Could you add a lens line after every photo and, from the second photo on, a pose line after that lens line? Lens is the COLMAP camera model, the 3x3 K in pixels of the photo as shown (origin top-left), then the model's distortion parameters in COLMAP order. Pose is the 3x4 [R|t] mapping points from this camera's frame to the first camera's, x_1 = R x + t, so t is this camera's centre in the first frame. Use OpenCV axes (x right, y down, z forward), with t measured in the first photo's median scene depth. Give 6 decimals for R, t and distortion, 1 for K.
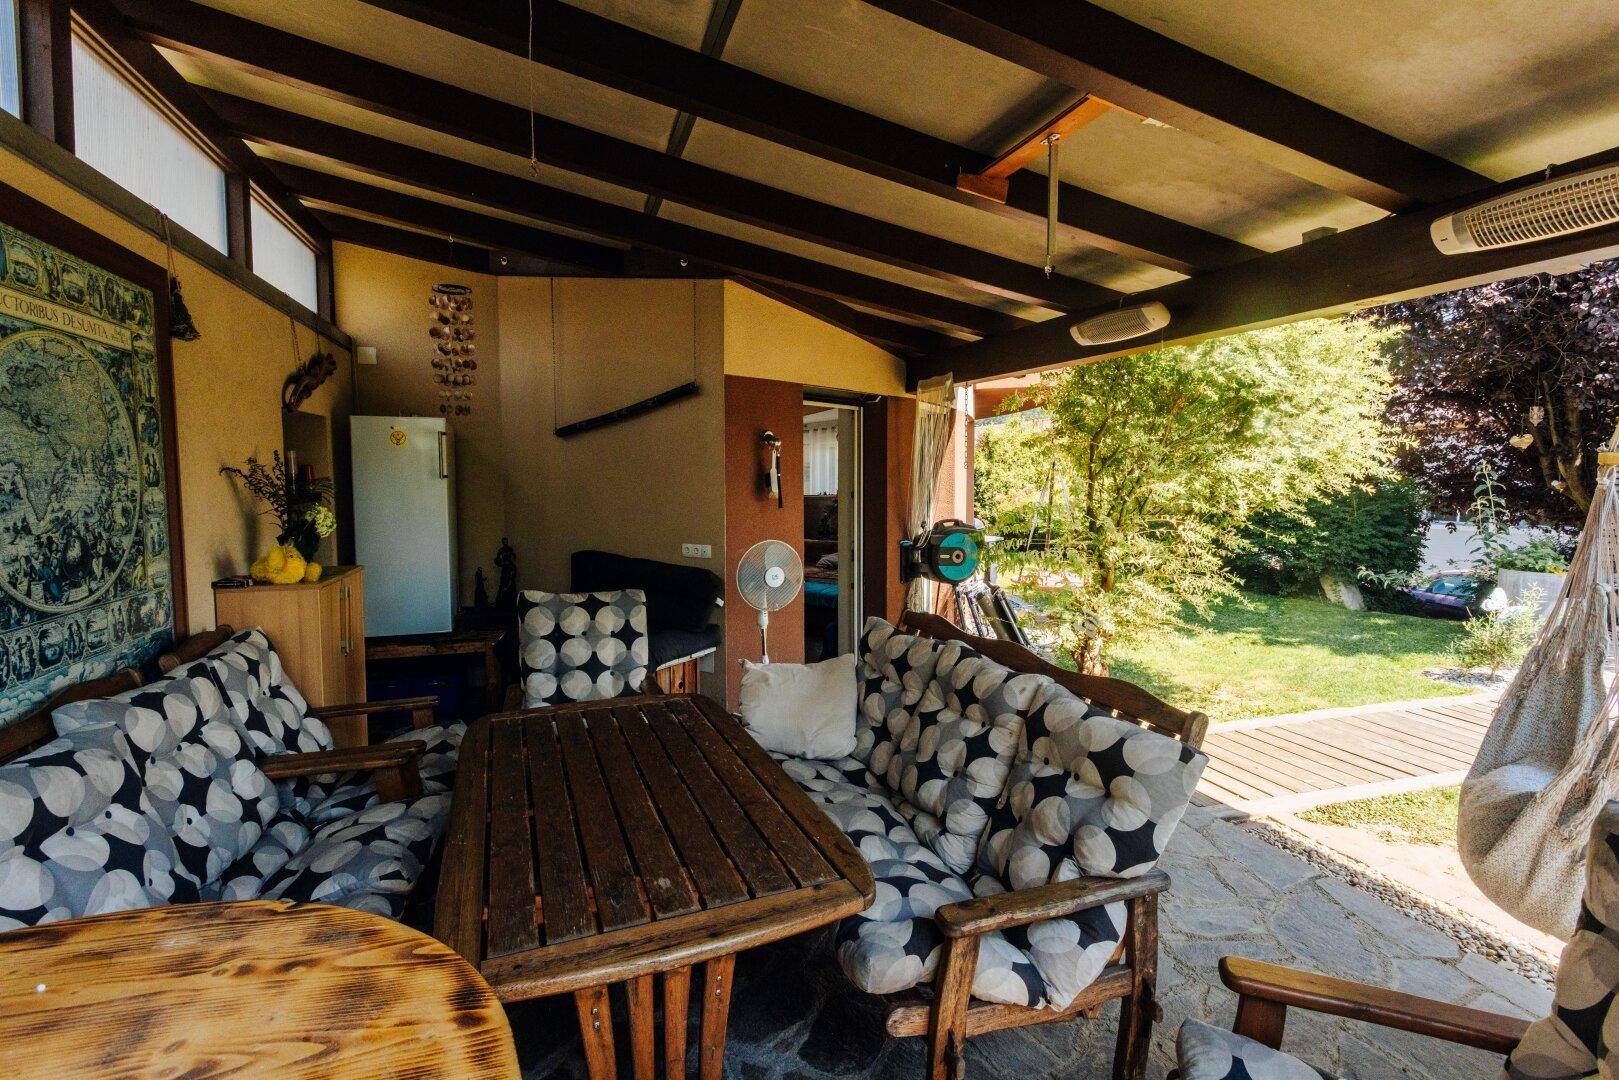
lens RADIAL K [[727.5, 0, 809.5], [0, 727.5, 540.0], [0, 0, 1]] dist [-0.002944, -0.000273]
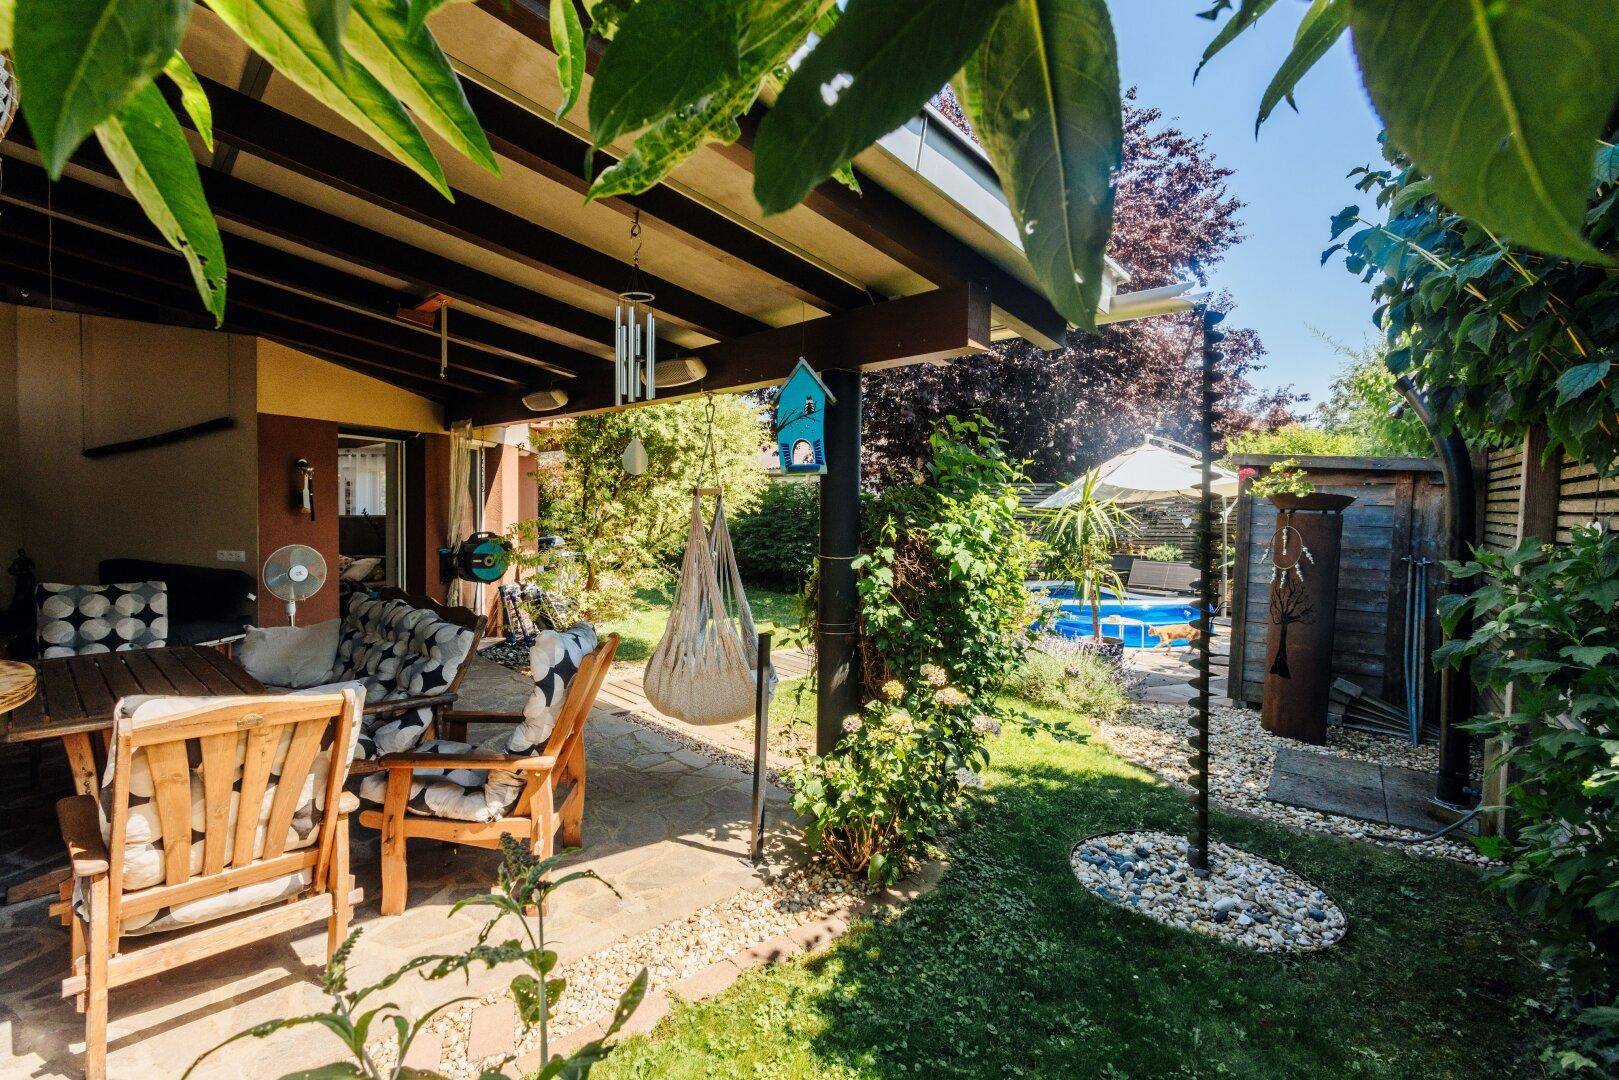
lens RADIAL K [[786.9, 0, 804.2], [0, 786.9, 536.0], [0, 0, 1]] dist [0.004526, 0.000877]
pose [[0.925597, -0.004491, 0.378483, 0.239197], [0.021435, 0.998947, -0.040568, 0.057528], [-0.377902, 0.045662, 0.924719, -0.592850]]
